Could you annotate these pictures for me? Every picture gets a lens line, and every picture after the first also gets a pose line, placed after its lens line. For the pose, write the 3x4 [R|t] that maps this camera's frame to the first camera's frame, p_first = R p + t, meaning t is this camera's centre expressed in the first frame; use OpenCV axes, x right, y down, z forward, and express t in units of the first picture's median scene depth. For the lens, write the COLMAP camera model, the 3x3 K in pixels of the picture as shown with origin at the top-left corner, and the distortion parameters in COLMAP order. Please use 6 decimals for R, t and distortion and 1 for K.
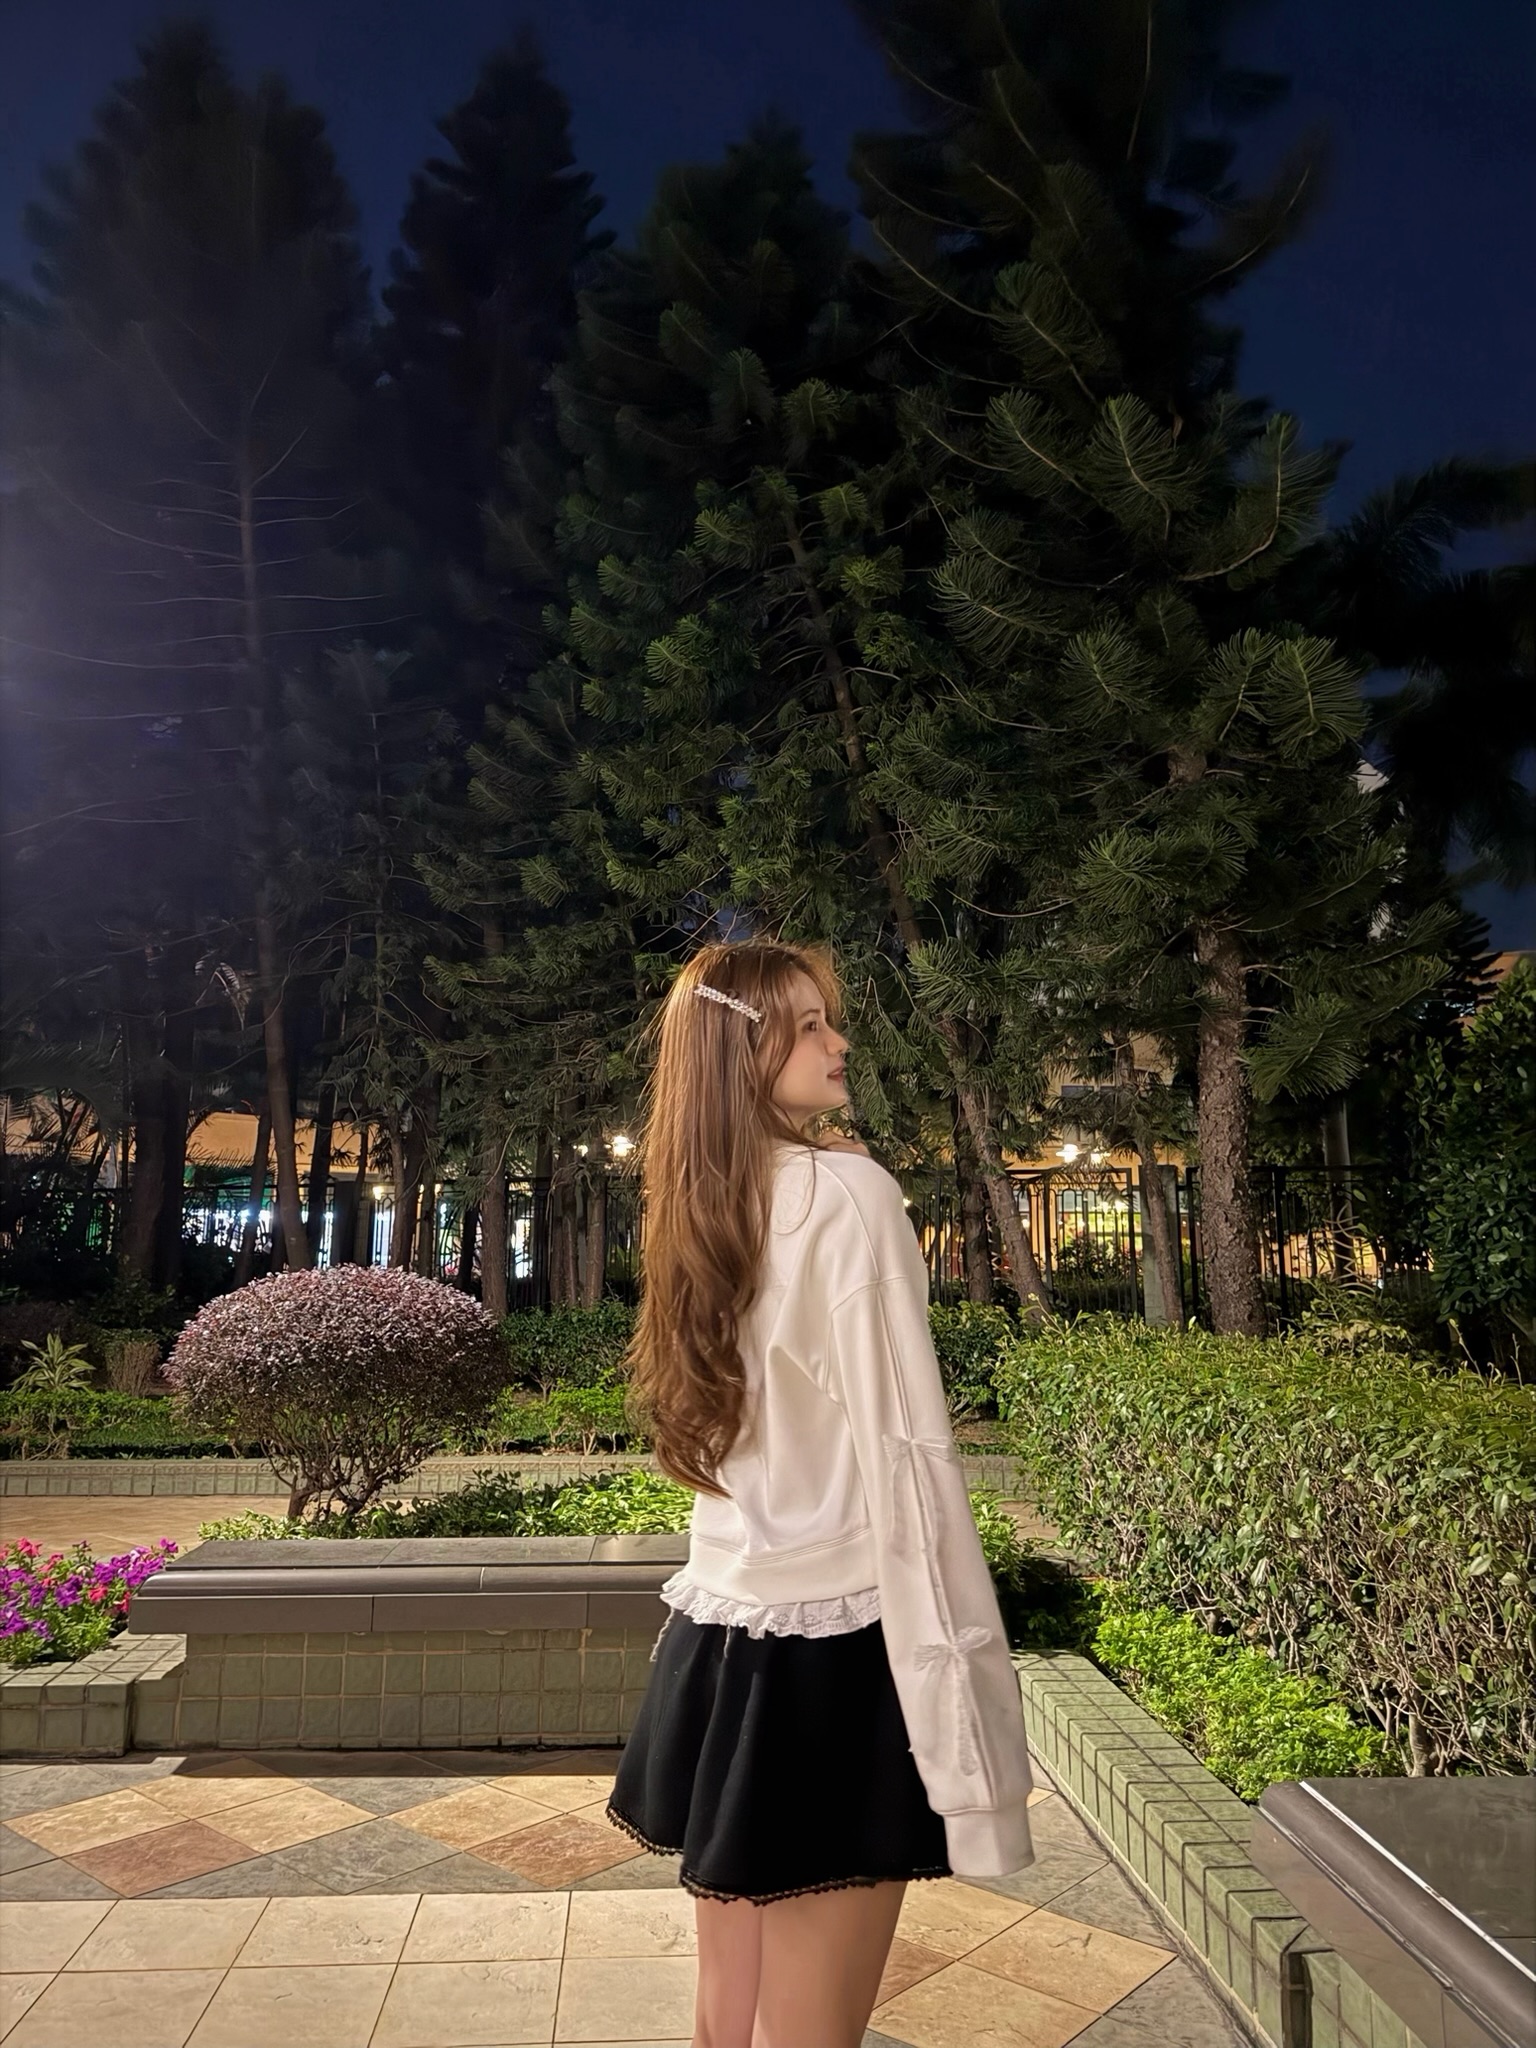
lens RADIAL K [[1436.9, 0, 758.2], [0, 1436.9, 1028.8], [0, 0, 1]] dist [0.043776, -0.046862]
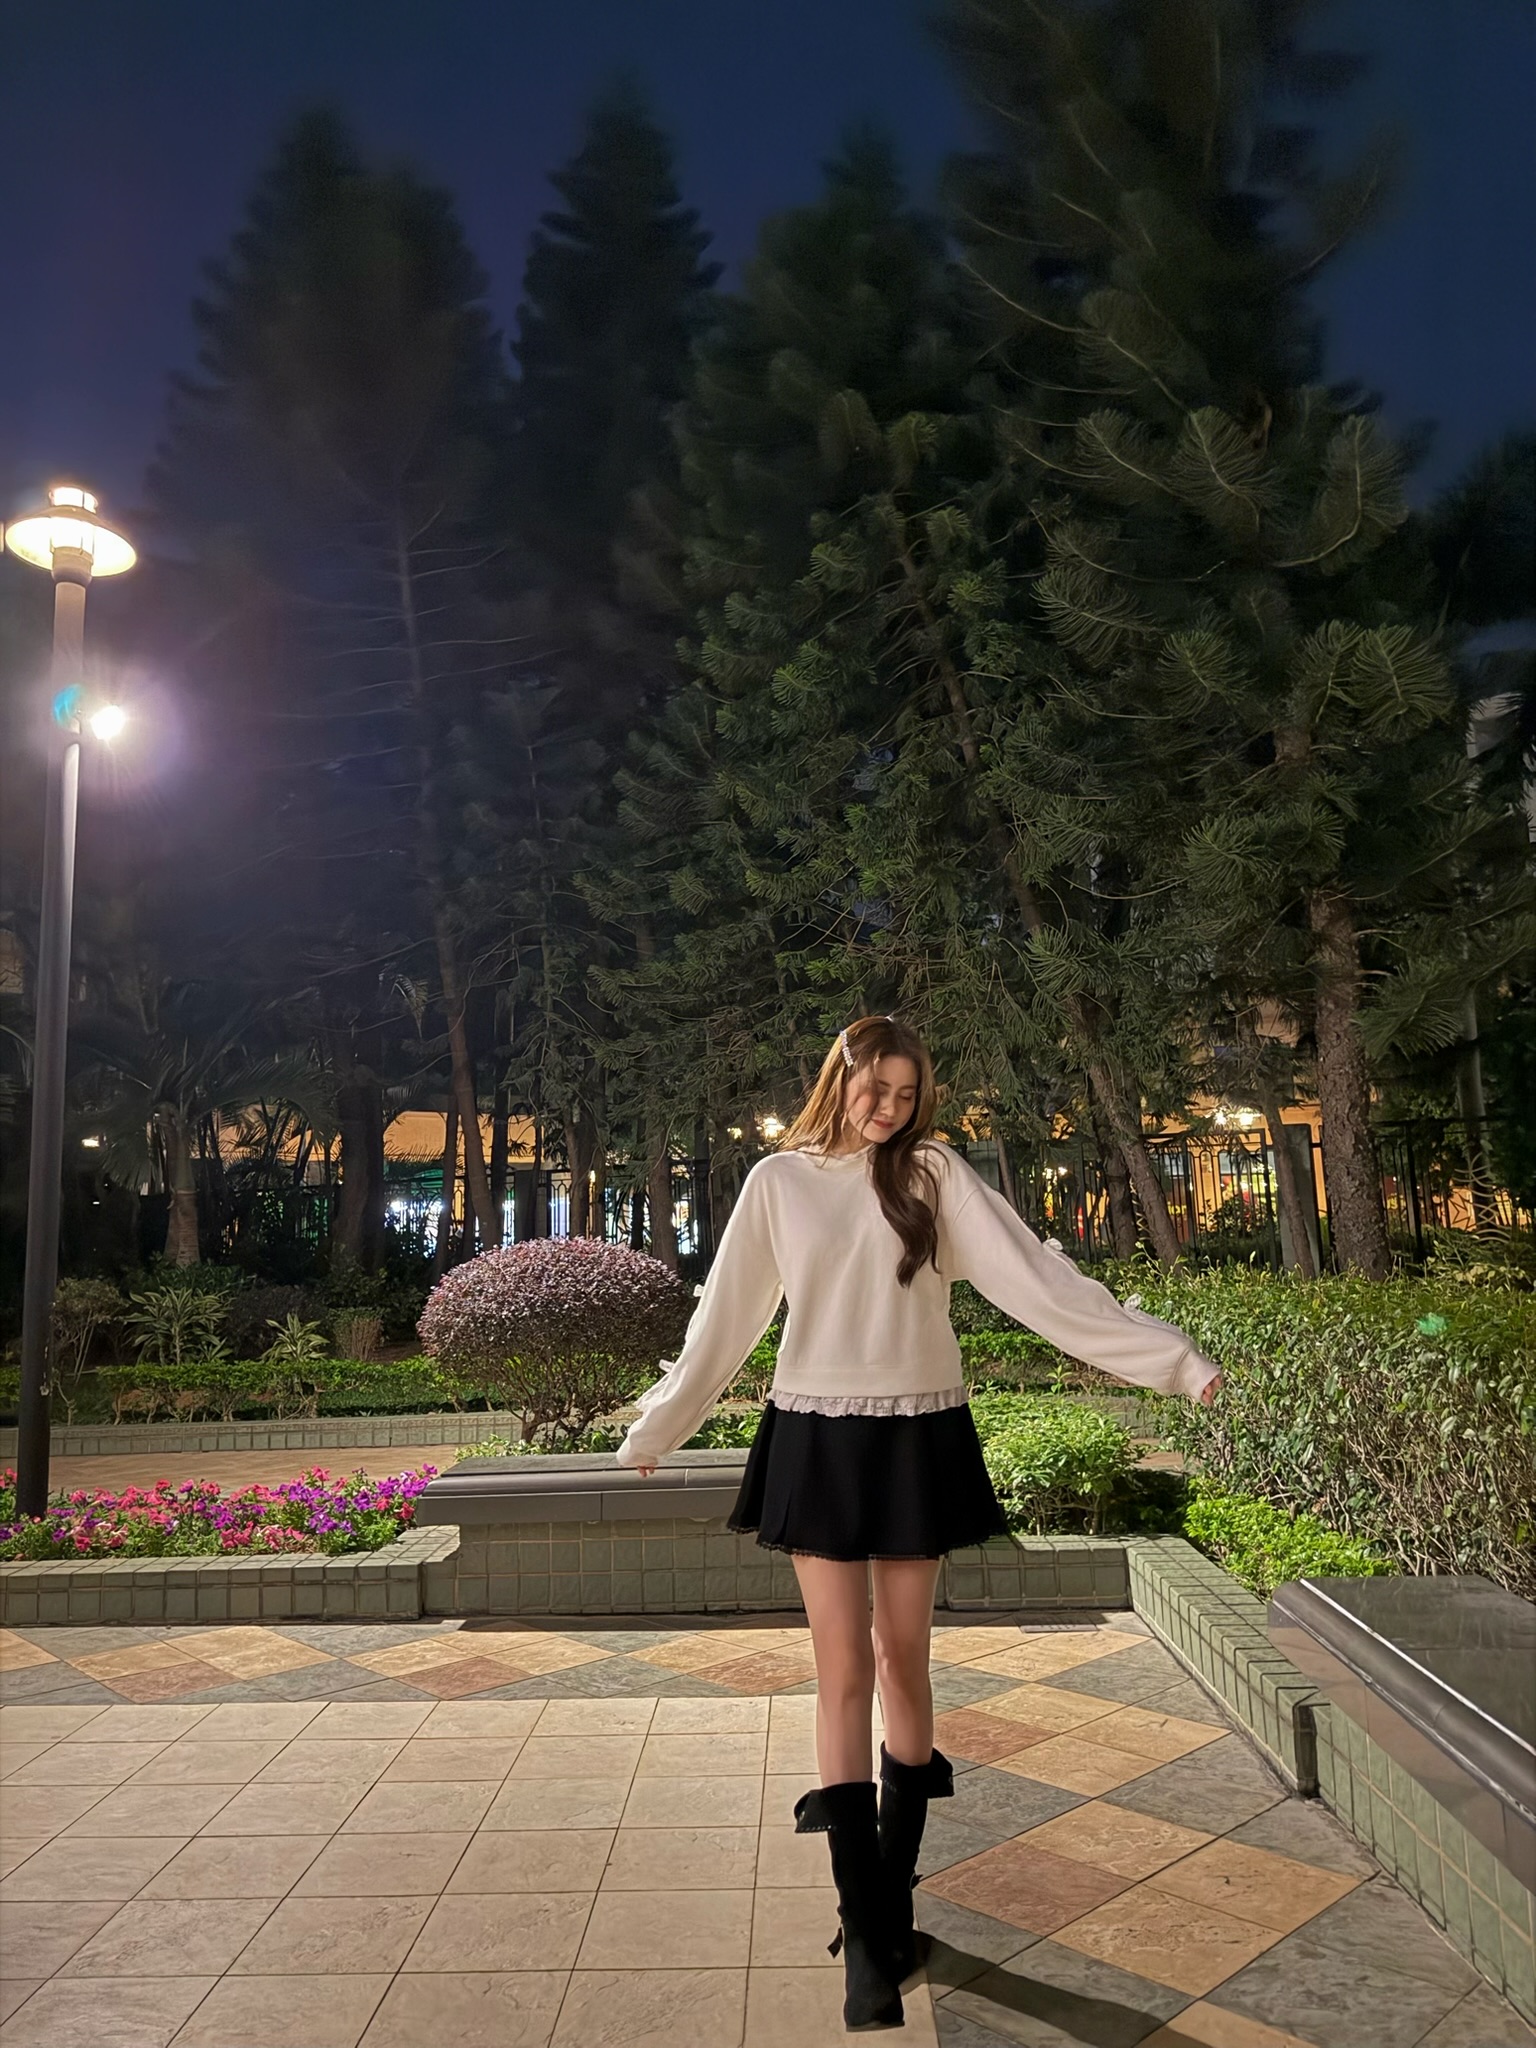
lens RADIAL K [[1496.7, 0, 750.9], [0, 1496.7, 1027.0], [0, 0, 1]] dist [0.060661, -0.071962]
pose [[0.993216, -0.051448, -0.104287, 0.011737], [0.053345, 0.998456, 0.015483, -0.014996], [0.103329, -0.020941, 0.994427, -0.143411]]
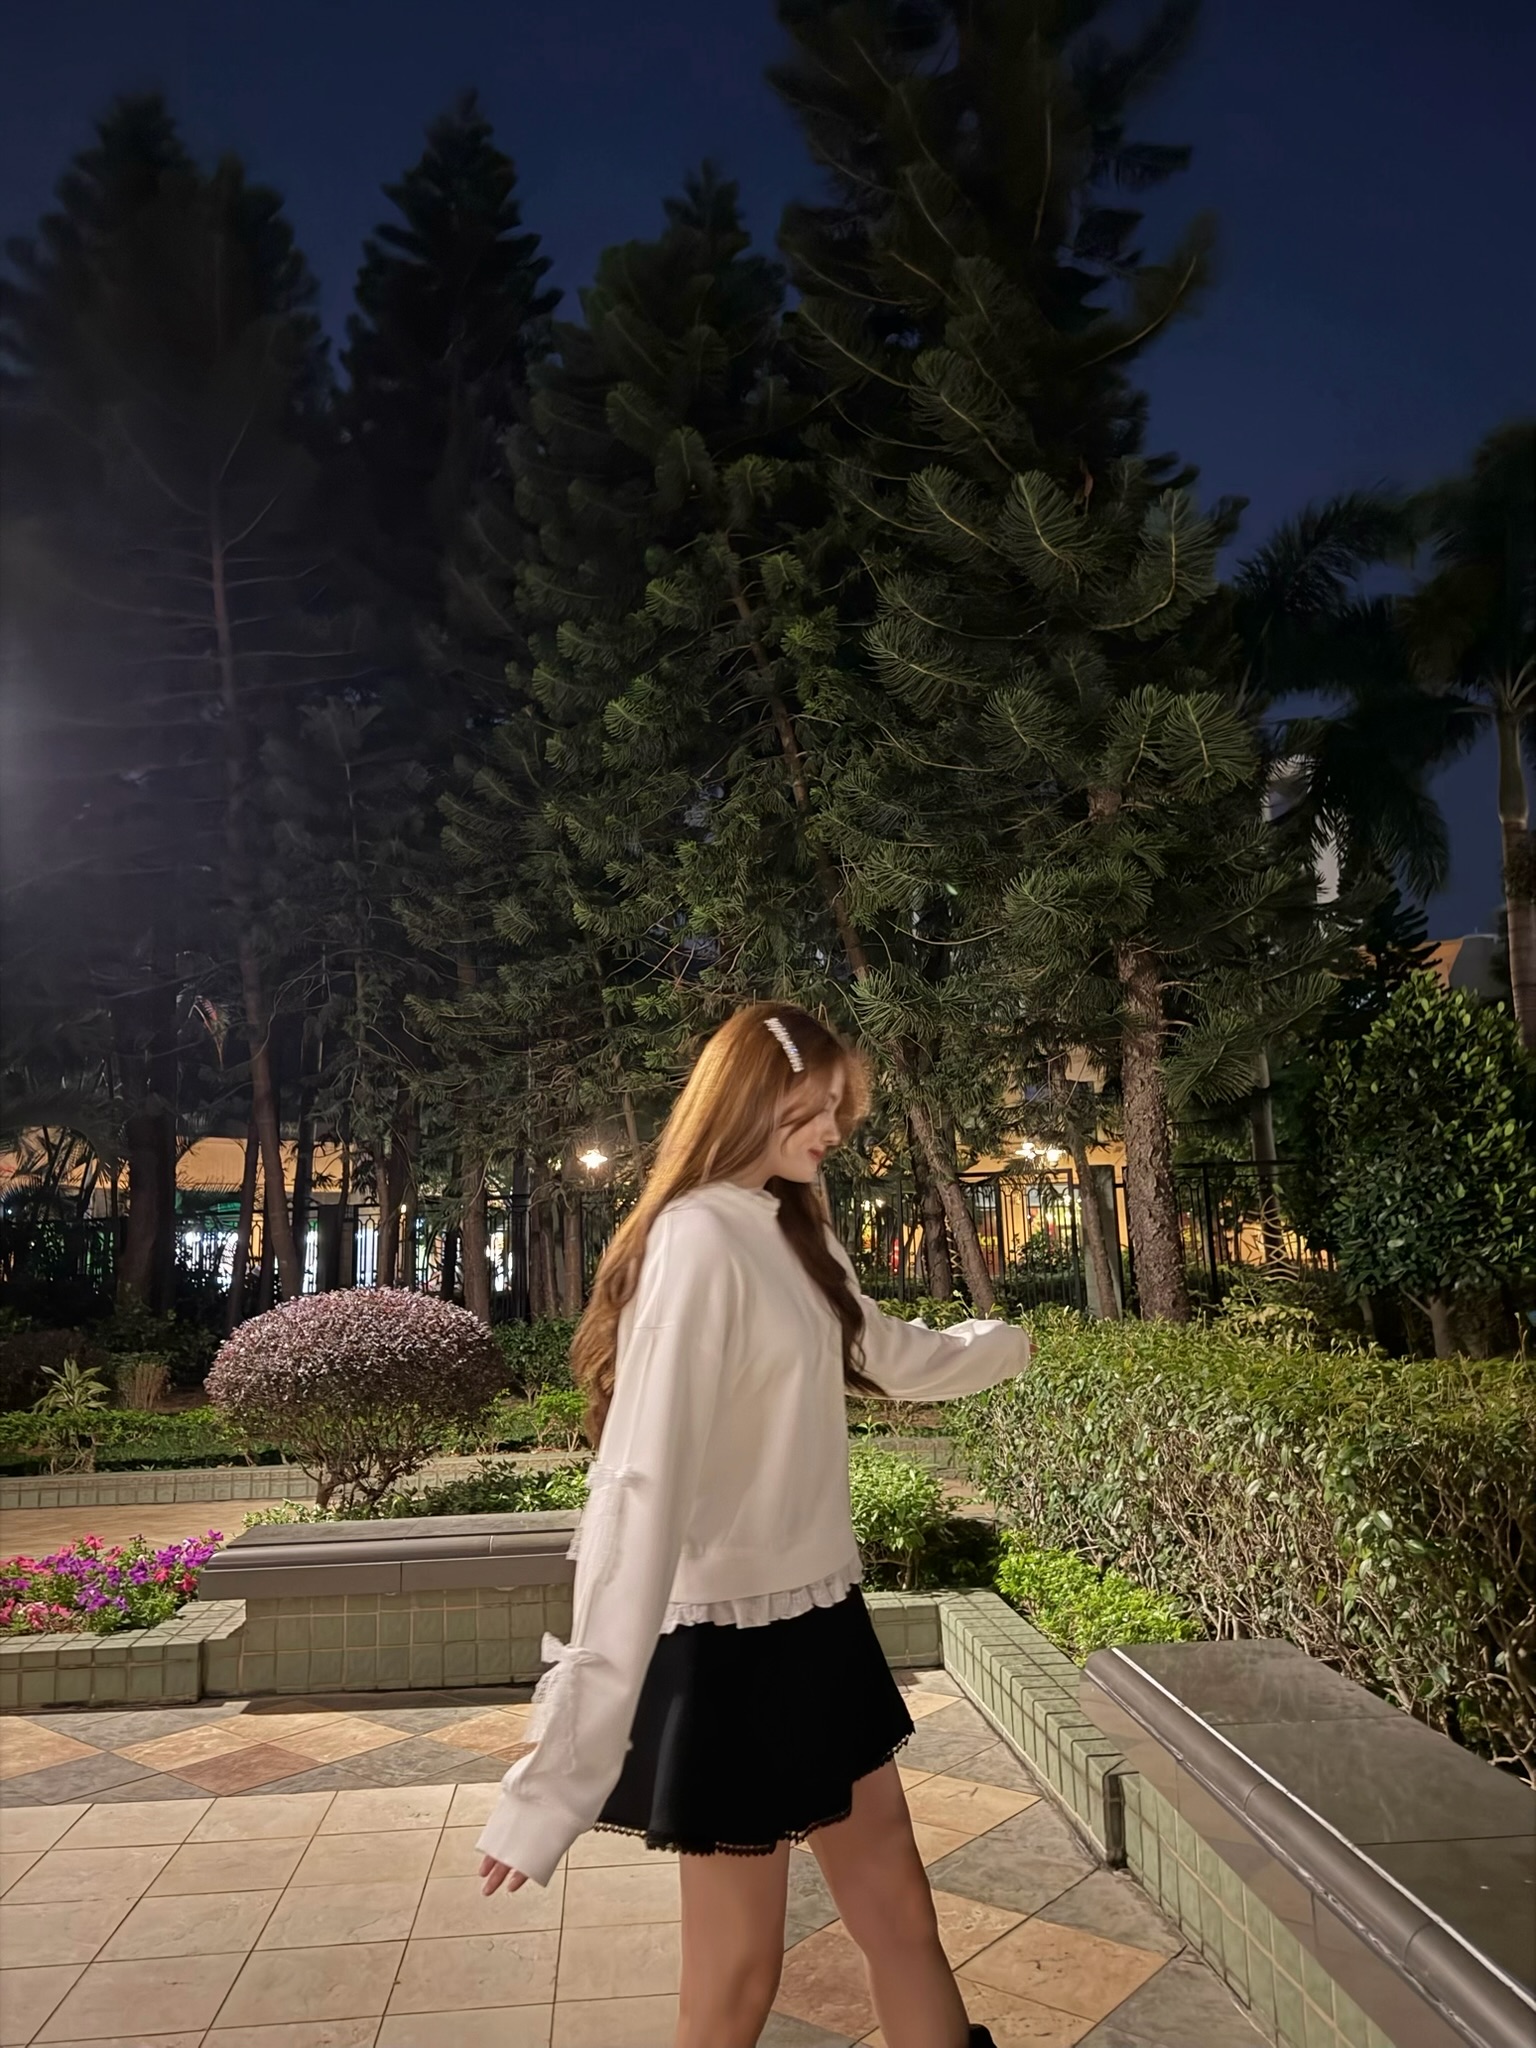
lens RADIAL K [[1489.0, 0, 768.0], [0, 1489.0, 1024.0], [0, 0, 1]] dist [0.068809, -0.088770]
pose [[0.999246, -0.029533, 0.025203, 0.010392], [0.029478, 0.999562, 0.002551, -0.024984], [-0.025267, -0.001806, 0.999679, -0.127581]]
